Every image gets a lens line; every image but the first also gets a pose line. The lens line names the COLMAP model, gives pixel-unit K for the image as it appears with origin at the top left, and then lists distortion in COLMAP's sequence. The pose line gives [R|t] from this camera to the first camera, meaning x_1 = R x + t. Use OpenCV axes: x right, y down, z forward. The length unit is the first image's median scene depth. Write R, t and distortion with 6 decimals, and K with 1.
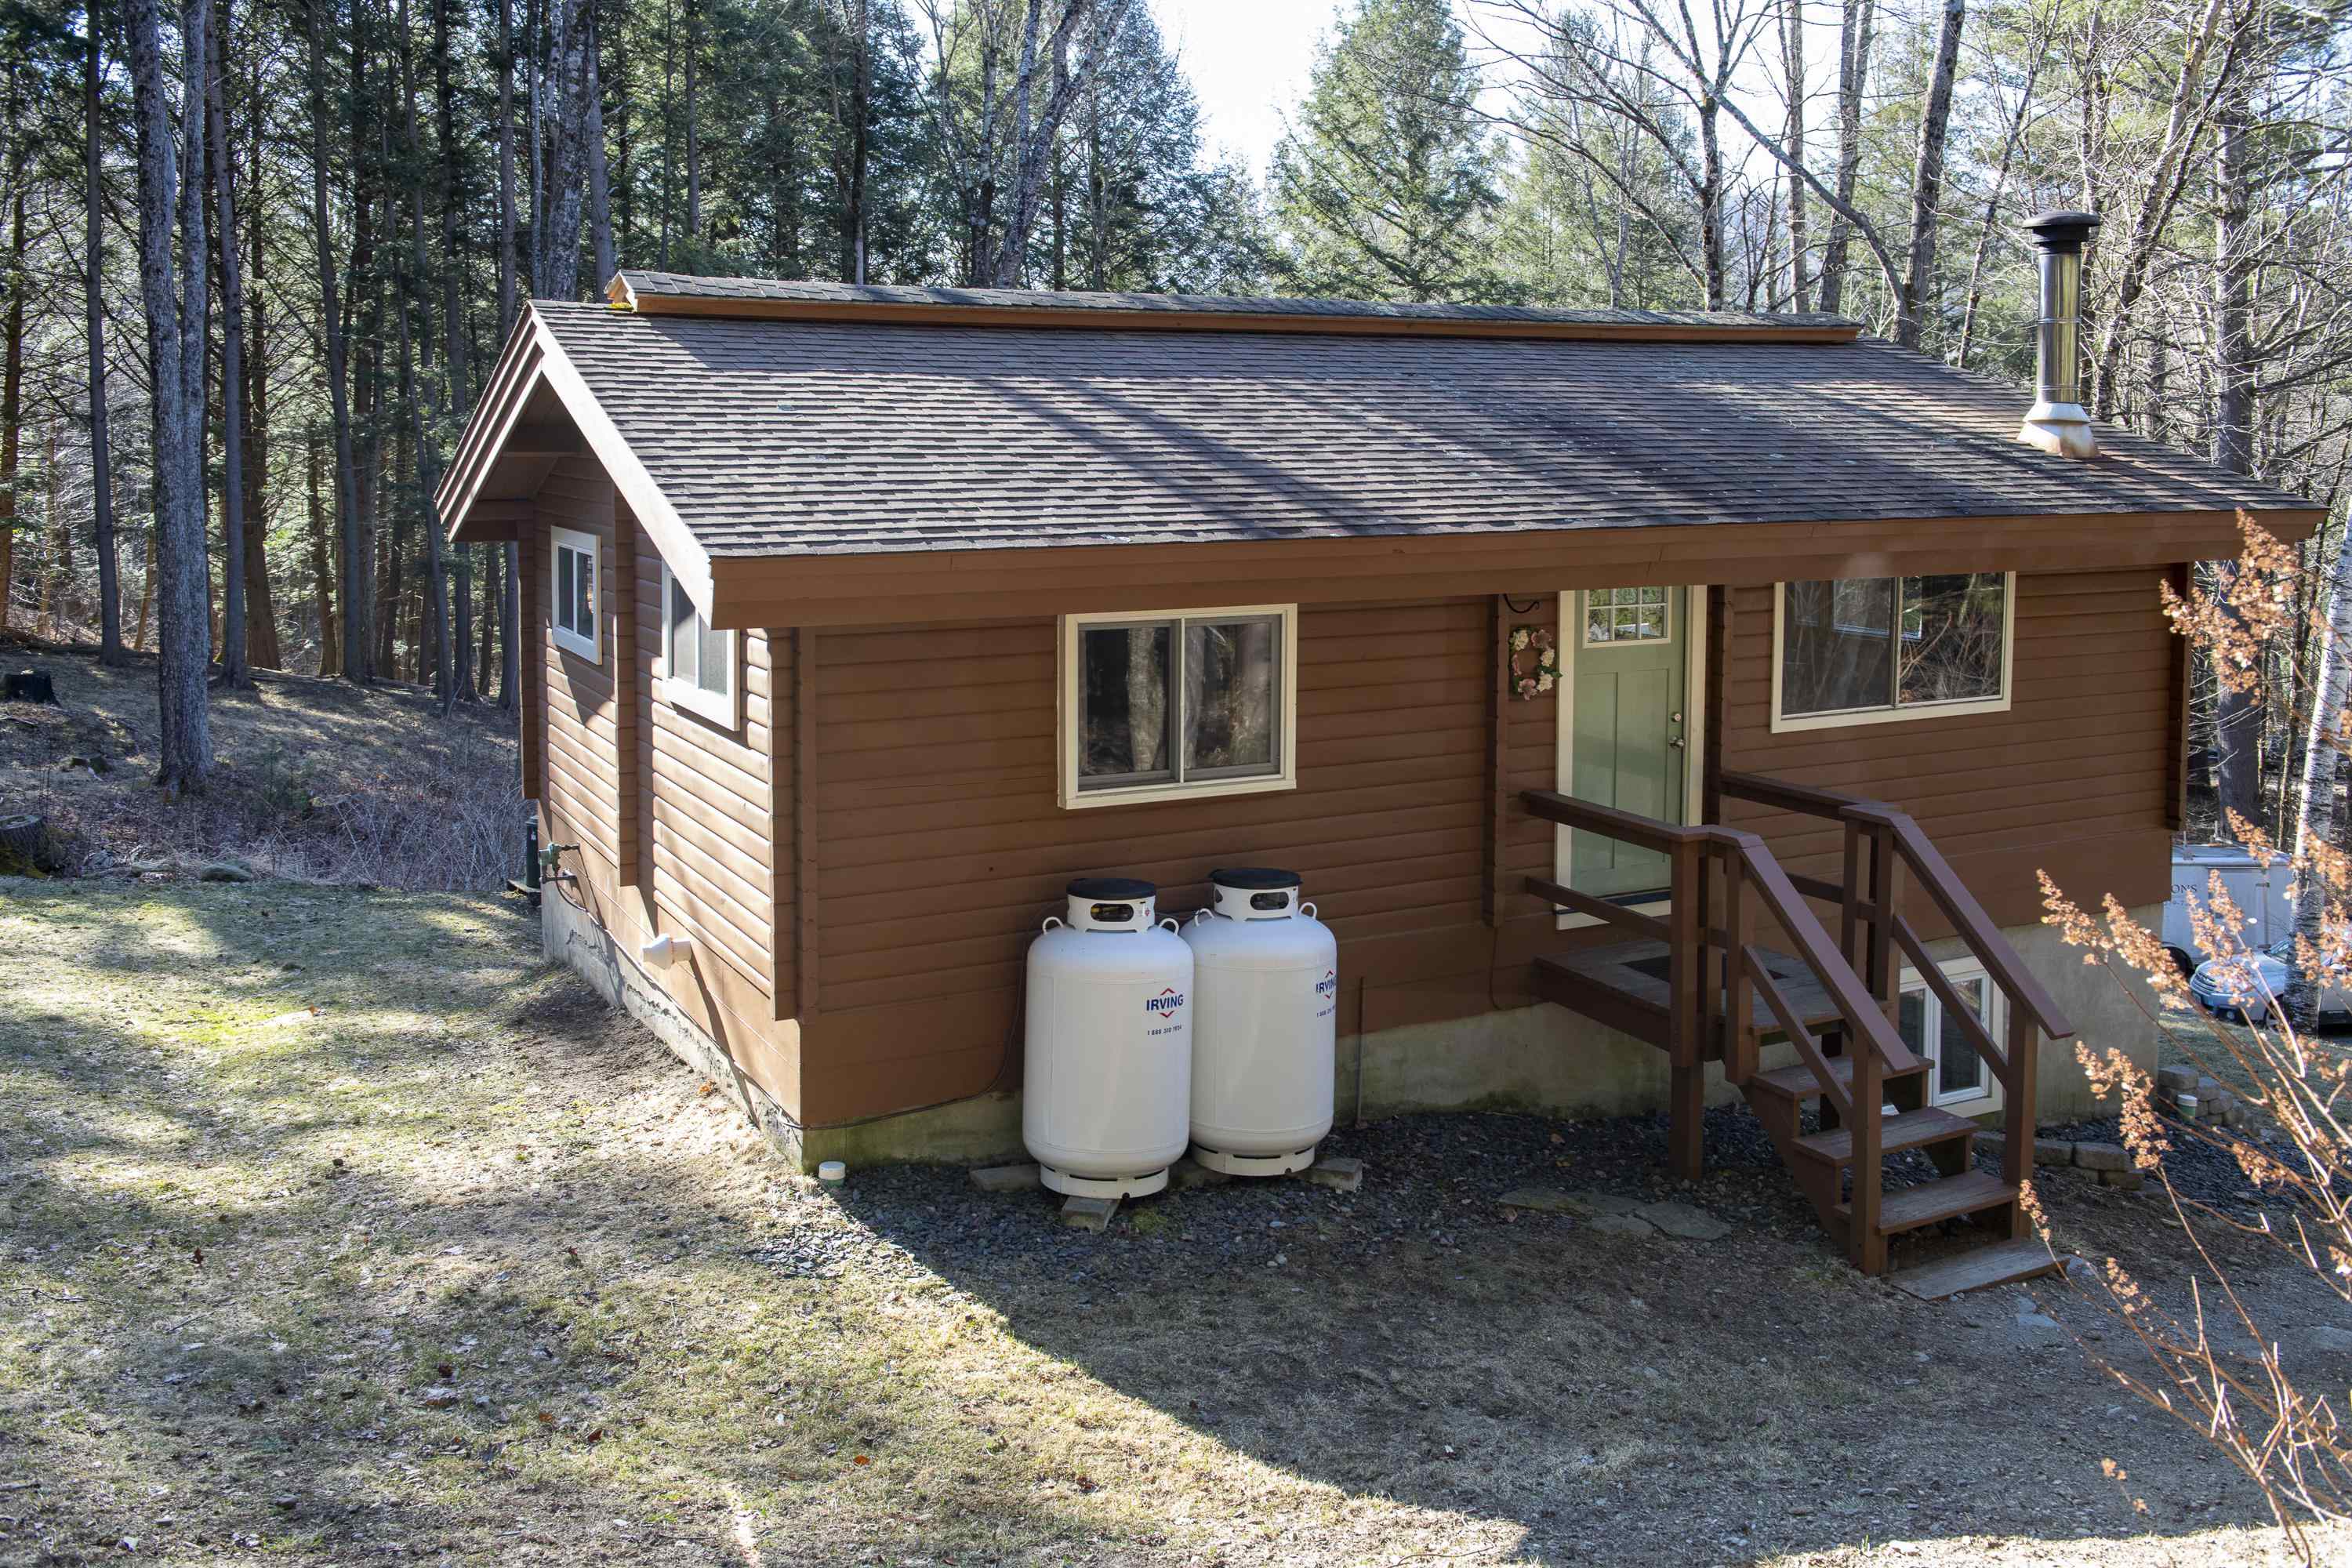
lens RADIAL K [[2051.2, 0, 1174.7], [0, 2051.2, 639.3], [0, 0, 1]] dist [-0.005620, 0.001711]
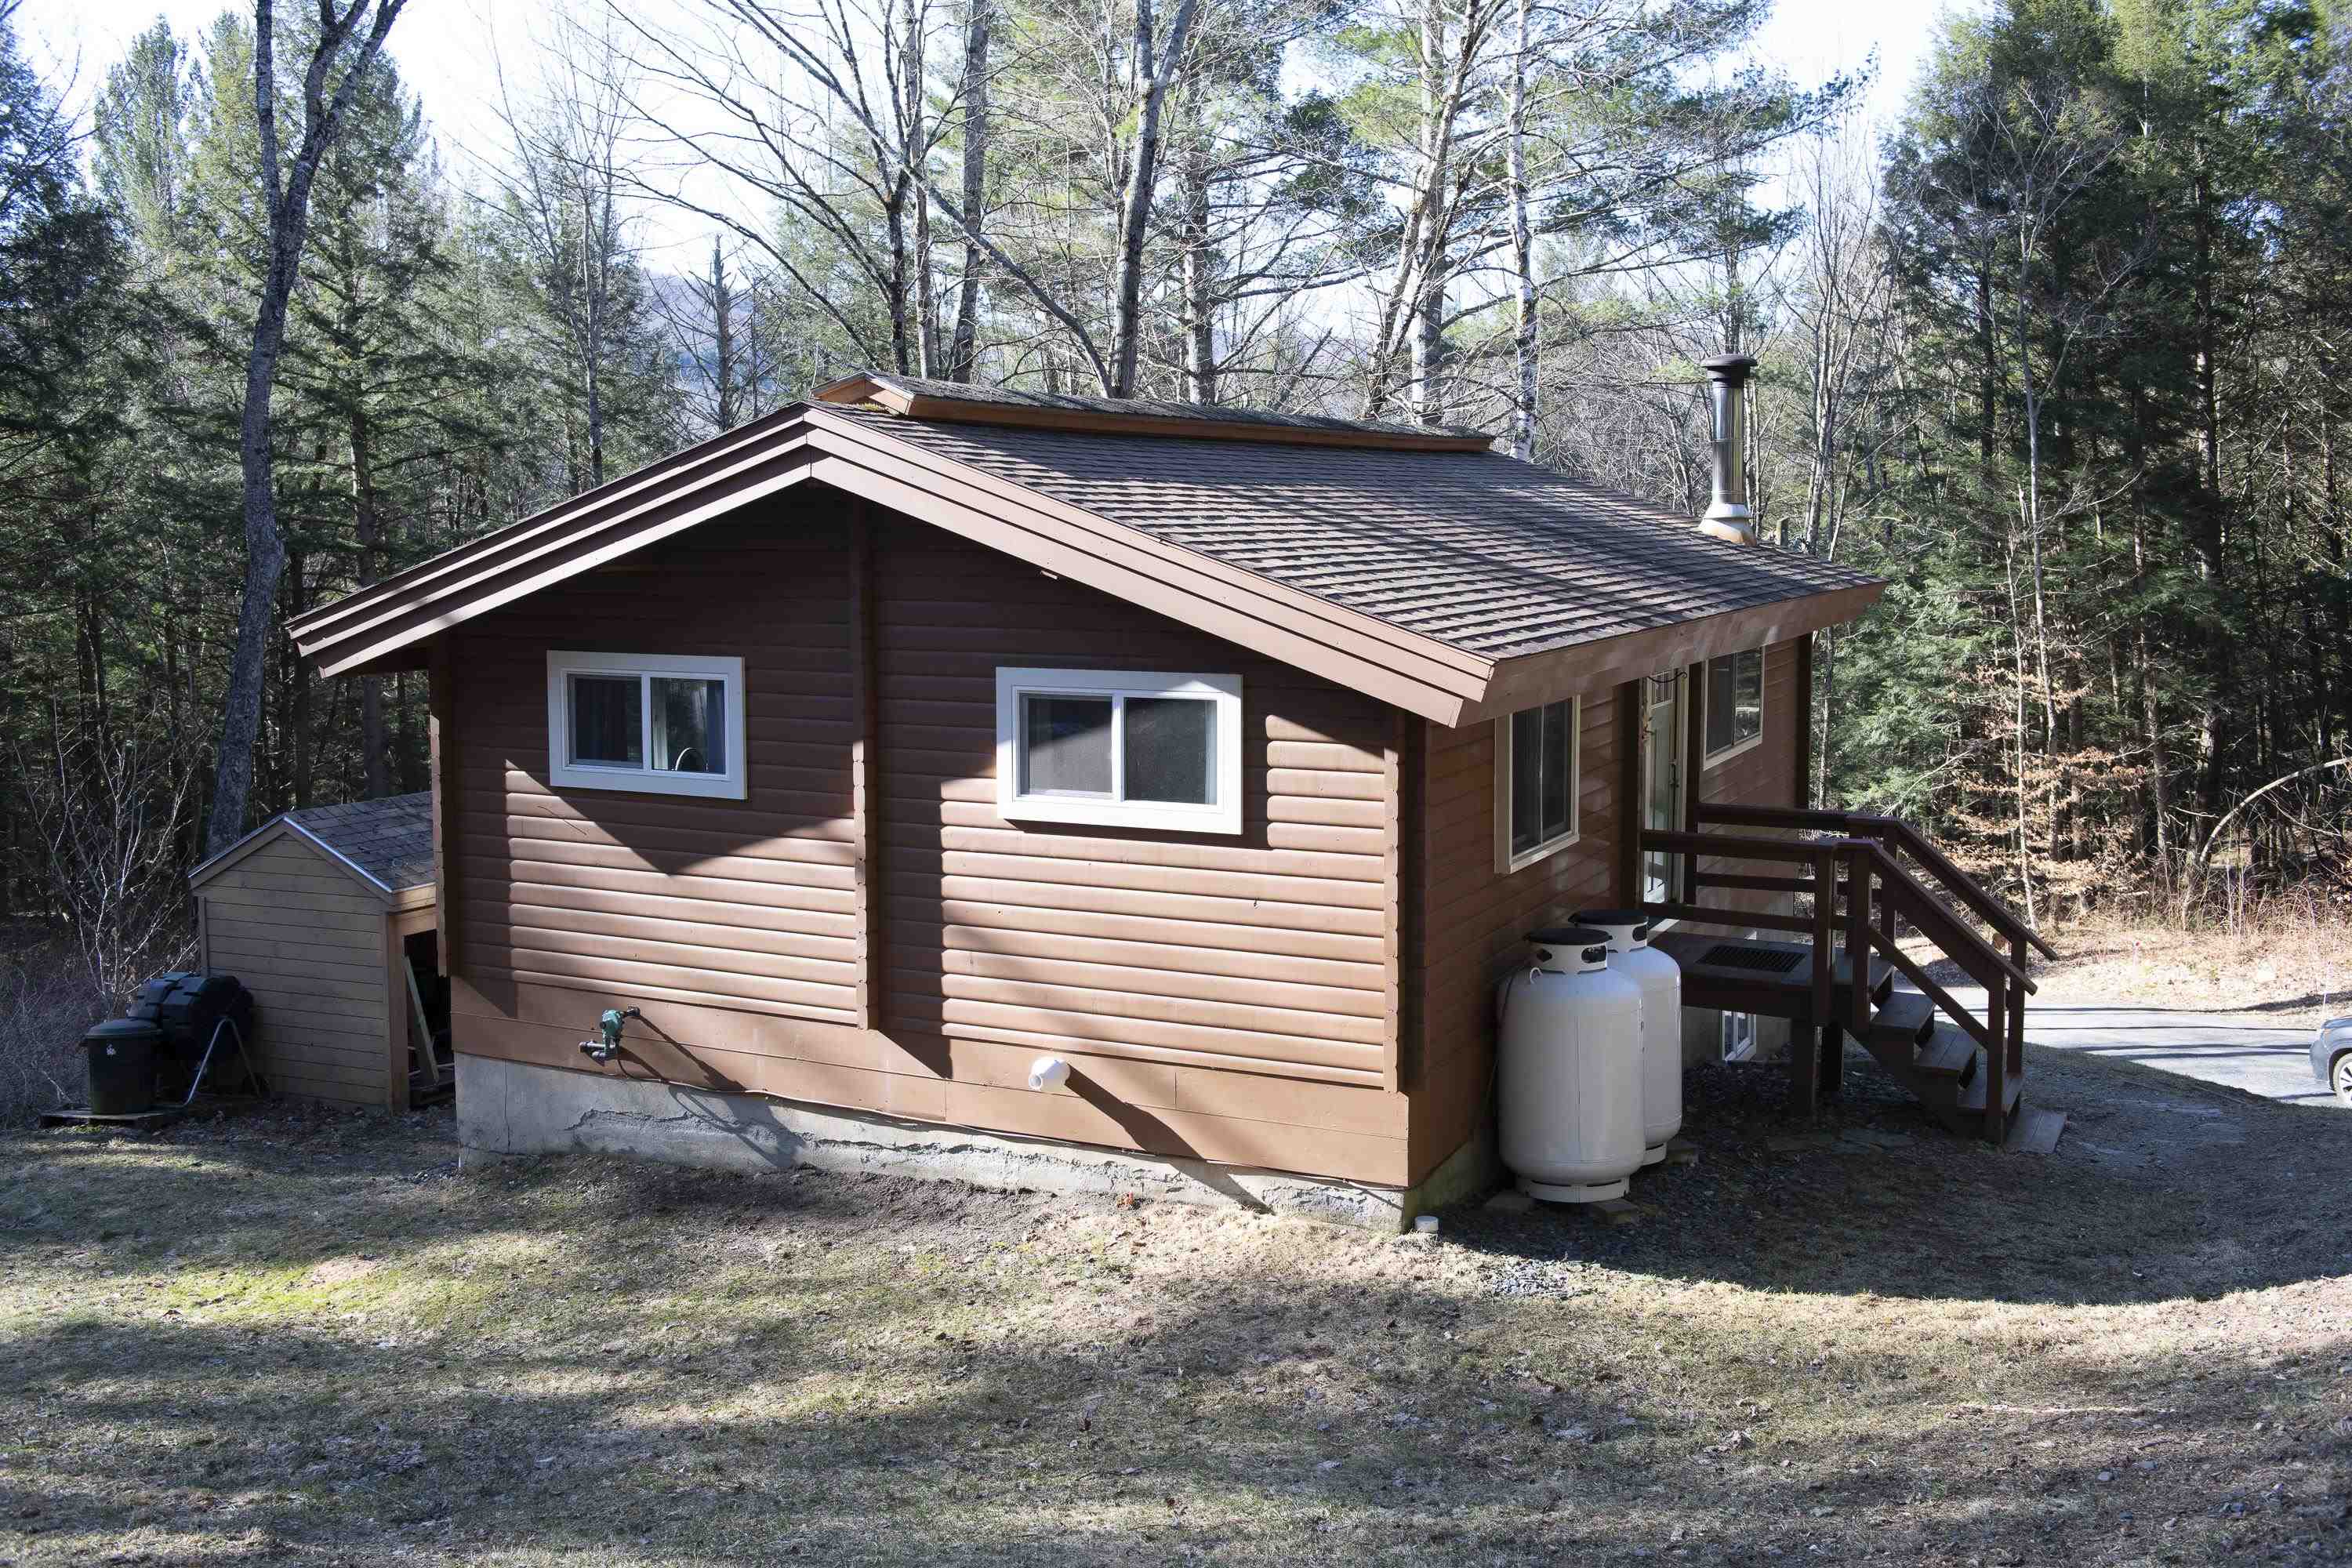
lens RADIAL K [[2180.2, 0, 1176.0], [0, 2180.2, 784.0], [0, 0, 1]] dist [0.005130, 0.001929]
pose [[0.800279, -0.078557, 0.594460, -0.882104], [0.065987, 0.996898, 0.042906, -0.028625], [-0.595986, 0.004890, 0.802980, 0.144703]]
